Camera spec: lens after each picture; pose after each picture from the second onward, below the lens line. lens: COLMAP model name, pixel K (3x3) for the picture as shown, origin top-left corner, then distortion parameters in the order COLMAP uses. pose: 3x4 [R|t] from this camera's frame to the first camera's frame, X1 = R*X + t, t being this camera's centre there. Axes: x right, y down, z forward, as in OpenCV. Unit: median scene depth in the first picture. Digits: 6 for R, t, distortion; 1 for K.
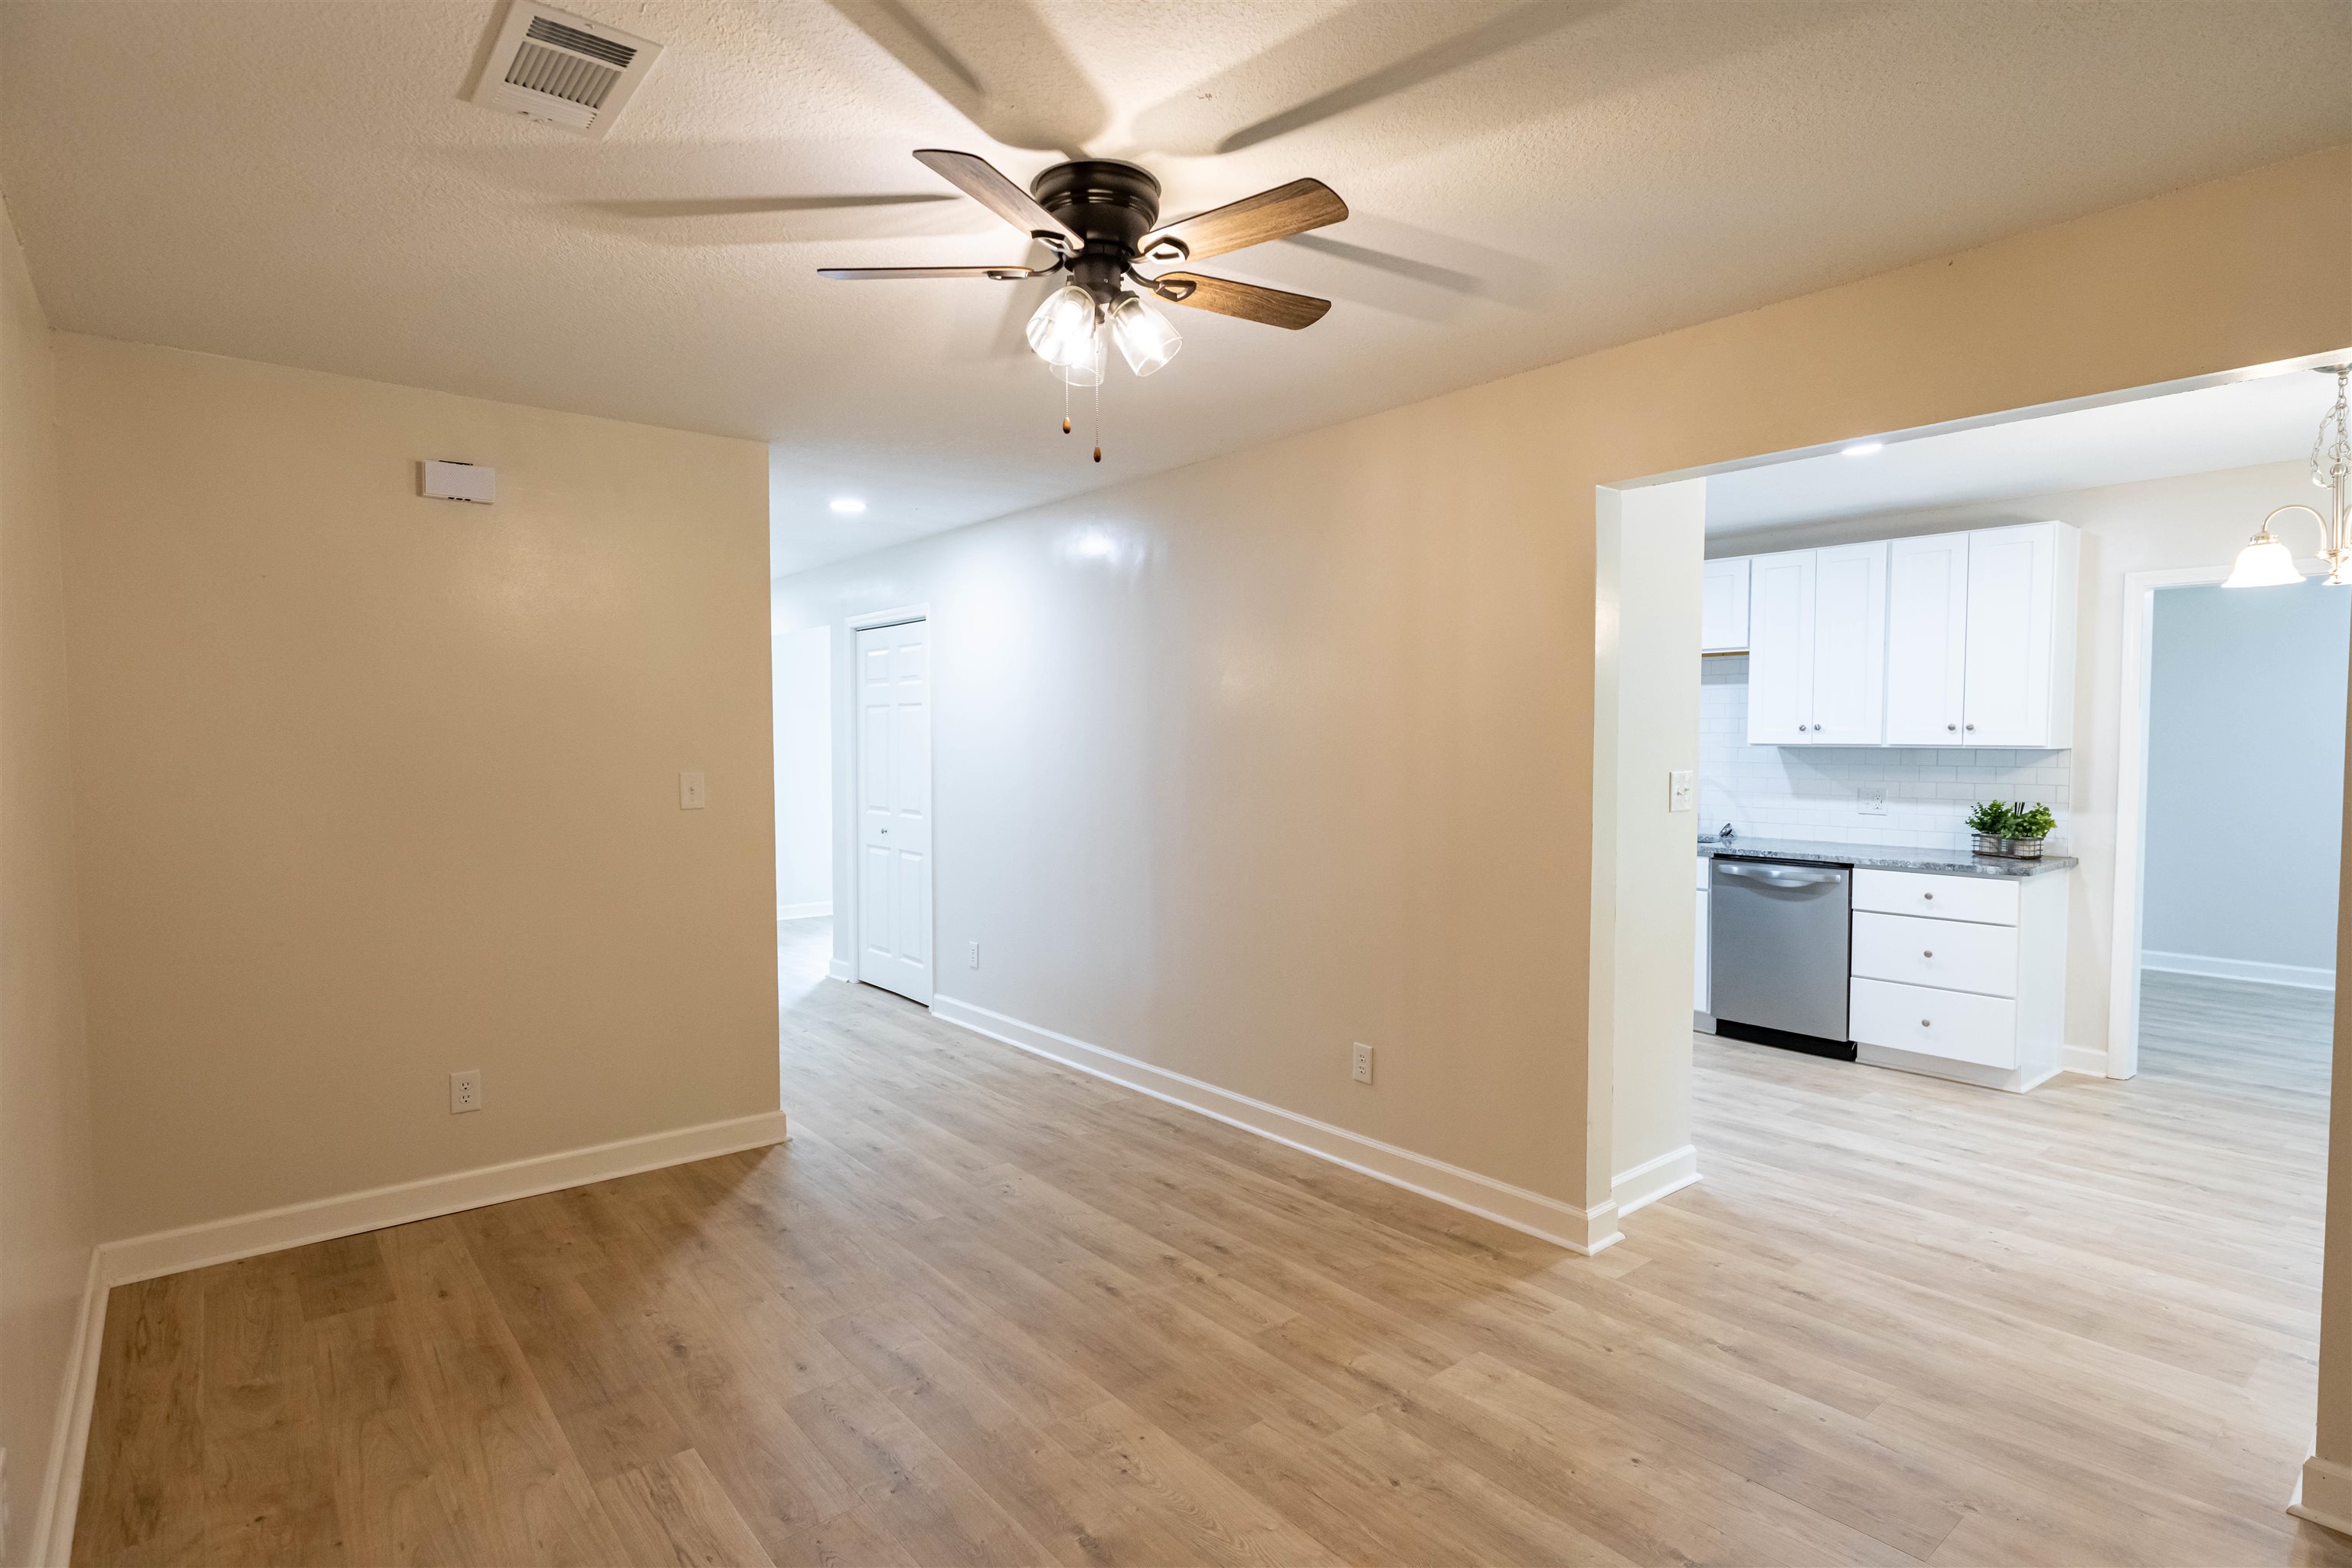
lens RADIAL K [[1192.0, 0, 1176.2], [0, 1192.0, 777.1], [0, 0, 1]] dist [0.000616, -0.000181]
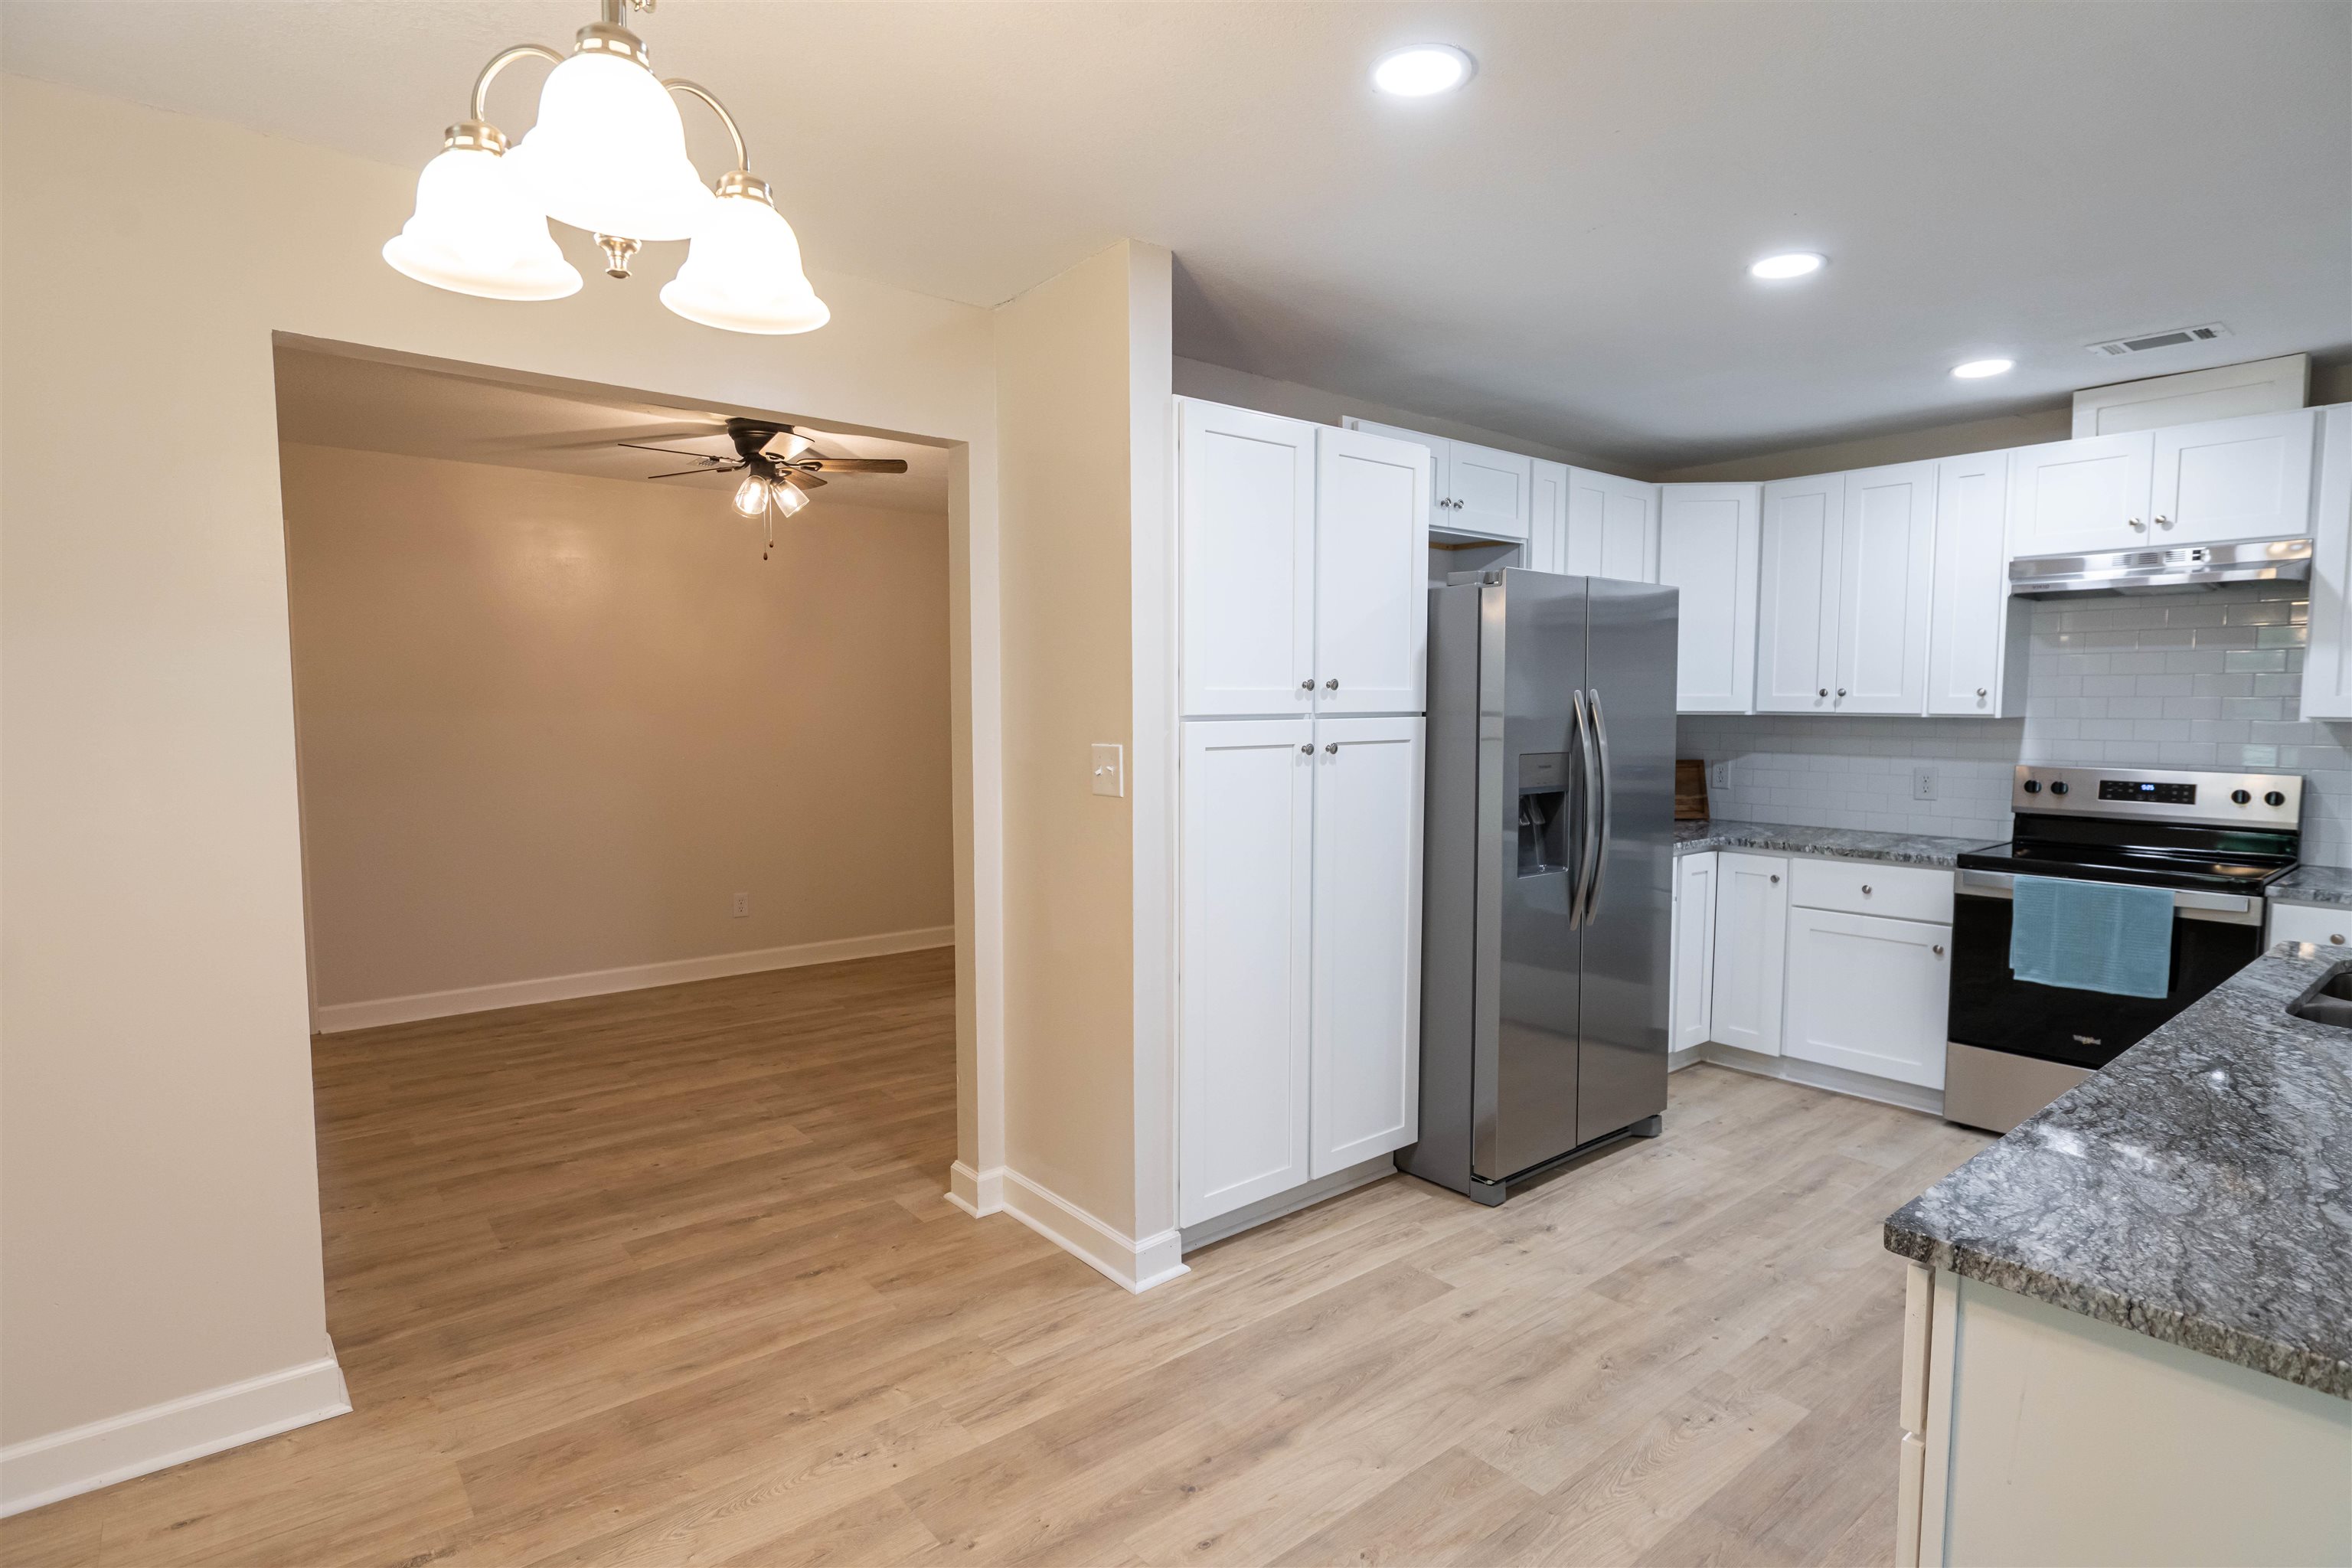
lens RADIAL K [[1192.0, 0, 1176.2], [0, 1192.0, 777.1], [0, 0, 1]] dist [0.000616, -0.000181]
pose [[-0.002293, 0.064171, -0.997936, 1.580318], [-0.040802, 0.997102, 0.064211, -0.043217], [0.999165, 0.040865, 0.000332, 1.381154]]
